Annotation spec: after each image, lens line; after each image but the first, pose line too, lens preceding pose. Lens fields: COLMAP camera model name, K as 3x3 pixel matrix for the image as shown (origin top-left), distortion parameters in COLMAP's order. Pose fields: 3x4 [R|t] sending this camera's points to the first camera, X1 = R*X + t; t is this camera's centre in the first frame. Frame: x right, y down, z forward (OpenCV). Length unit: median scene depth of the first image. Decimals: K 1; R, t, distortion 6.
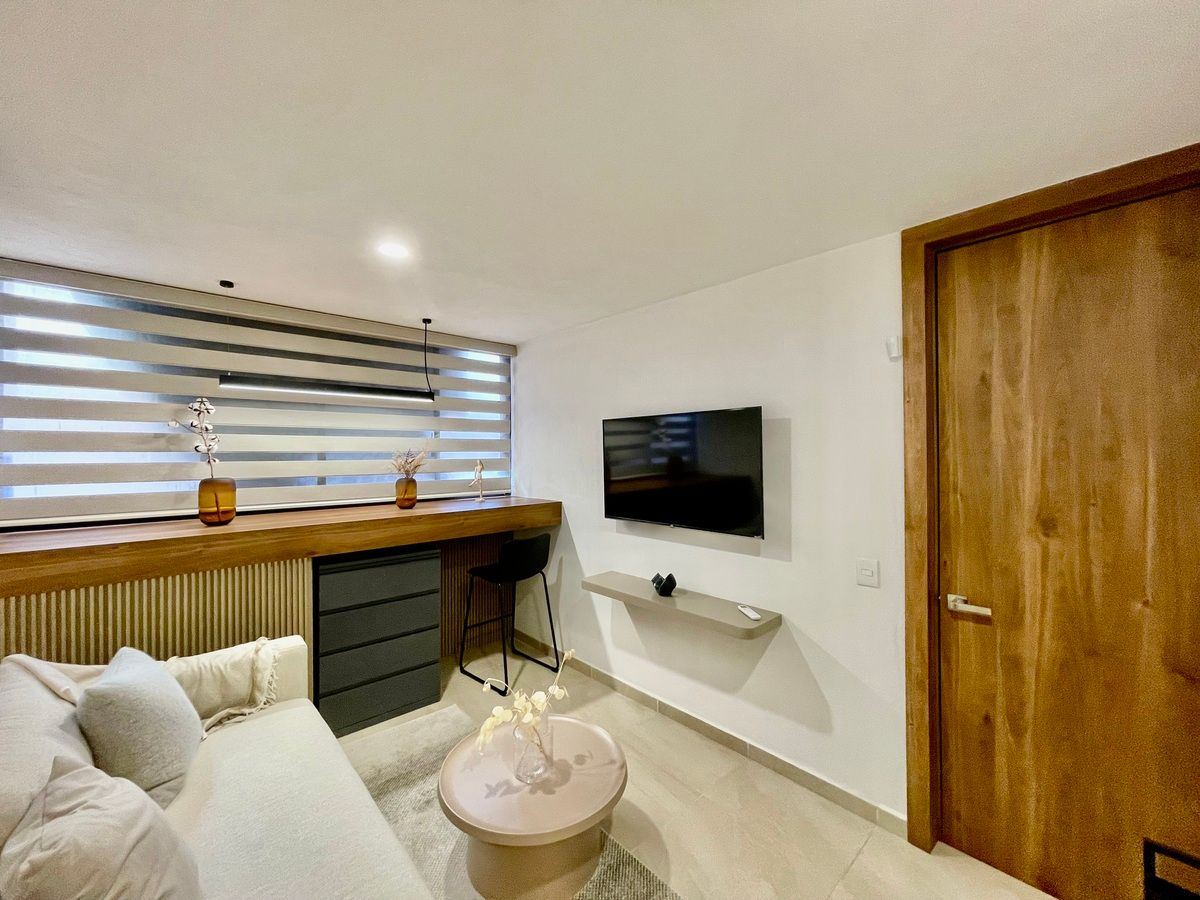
lens RADIAL K [[483.3, 0, 604.5], [0, 483.3, 452.9], [0, 0, 1]] dist [-0.001969, 0.000317]
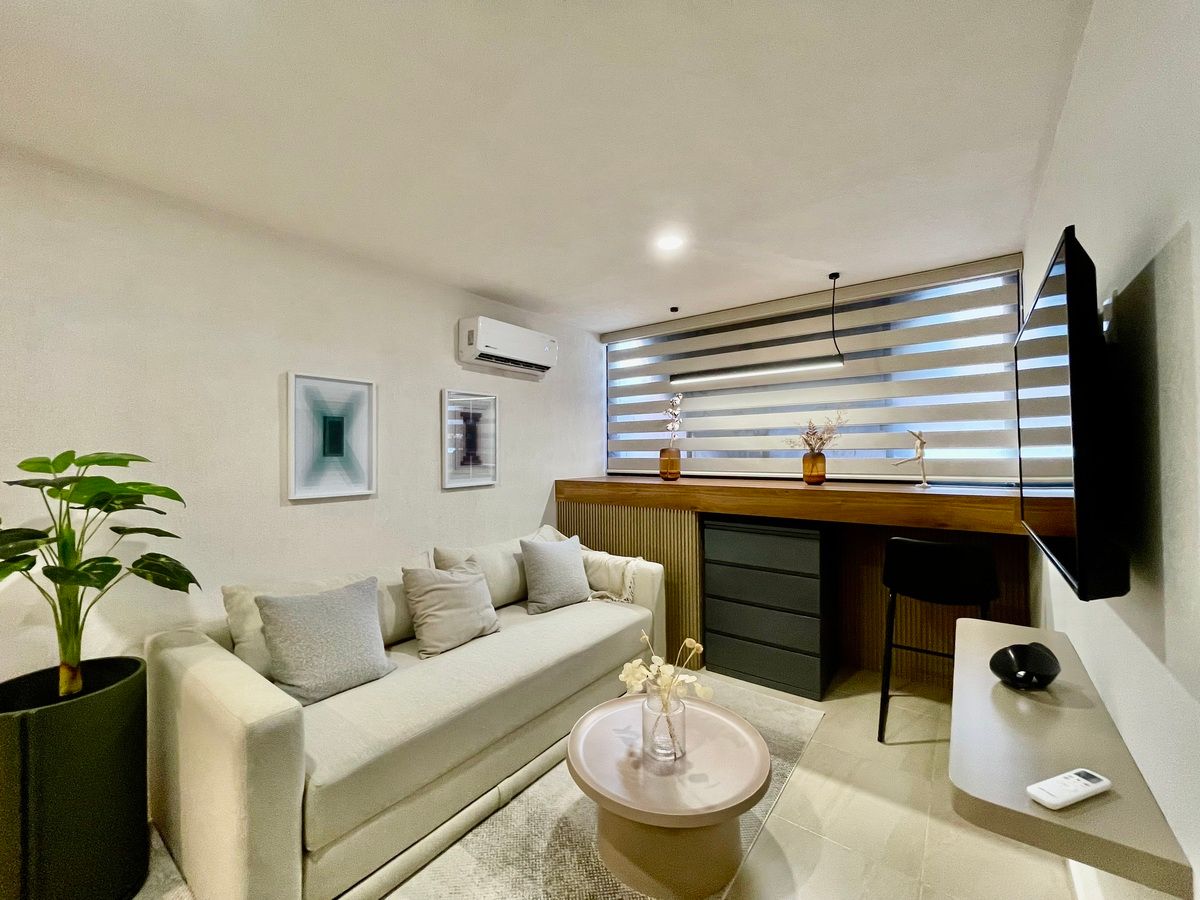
lens RADIAL K [[483.3, 0, 595.6], [0, 483.3, 450.1], [0, 0, 1]] dist [-0.001969, 0.000317]
pose [[0.157001, 0.009260, -0.987555, 0.558606], [0.005525, 0.999932, 0.010255, 0.040922], [0.987583, -0.007066, 0.156939, 0.532953]]
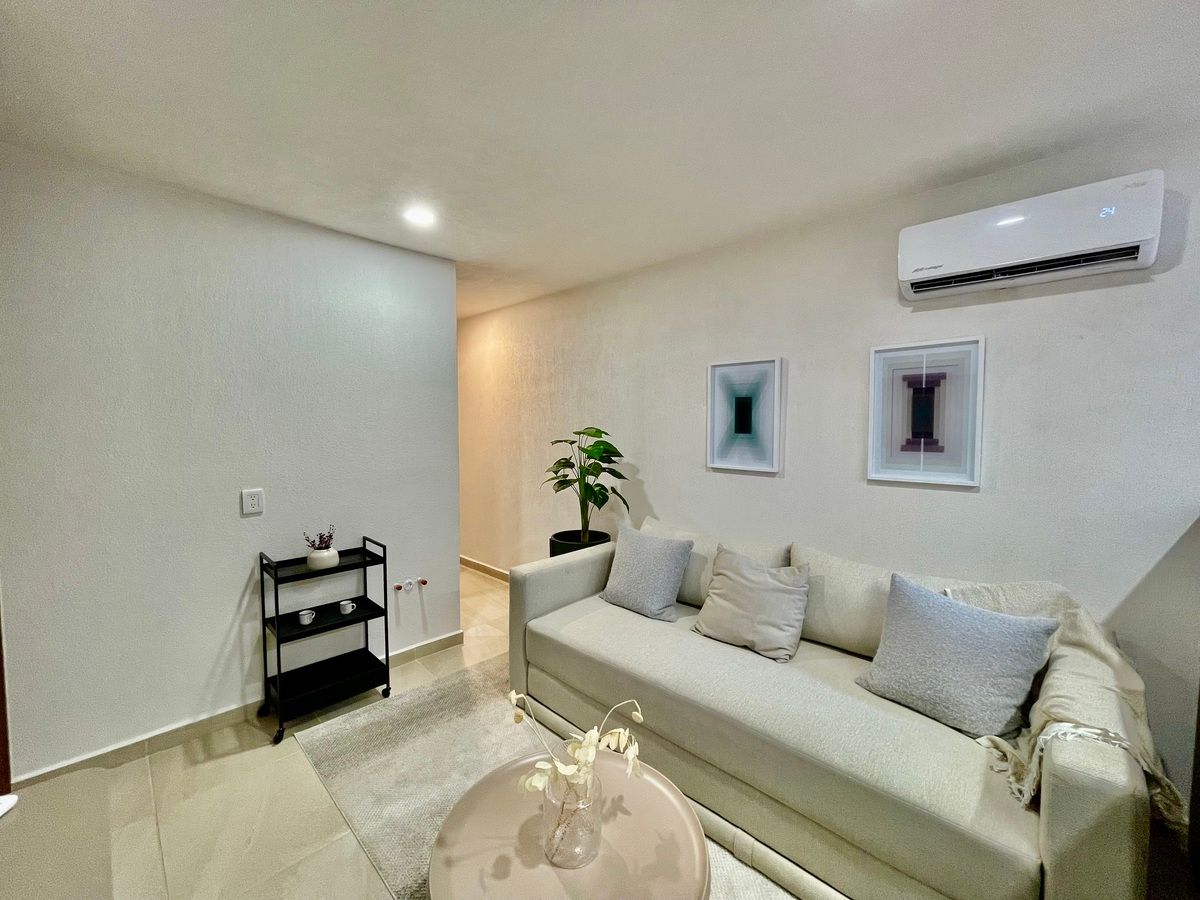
lens RADIAL K [[483.3, 0, 595.2], [0, 483.3, 448.3], [0, 0, 1]] dist [-0.001969, 0.000317]
pose [[-0.999233, 0.004509, -0.038903, -0.113552], [0.002902, 0.999143, 0.041281, 0.048332], [0.039055, 0.041136, -0.998390, 1.218838]]
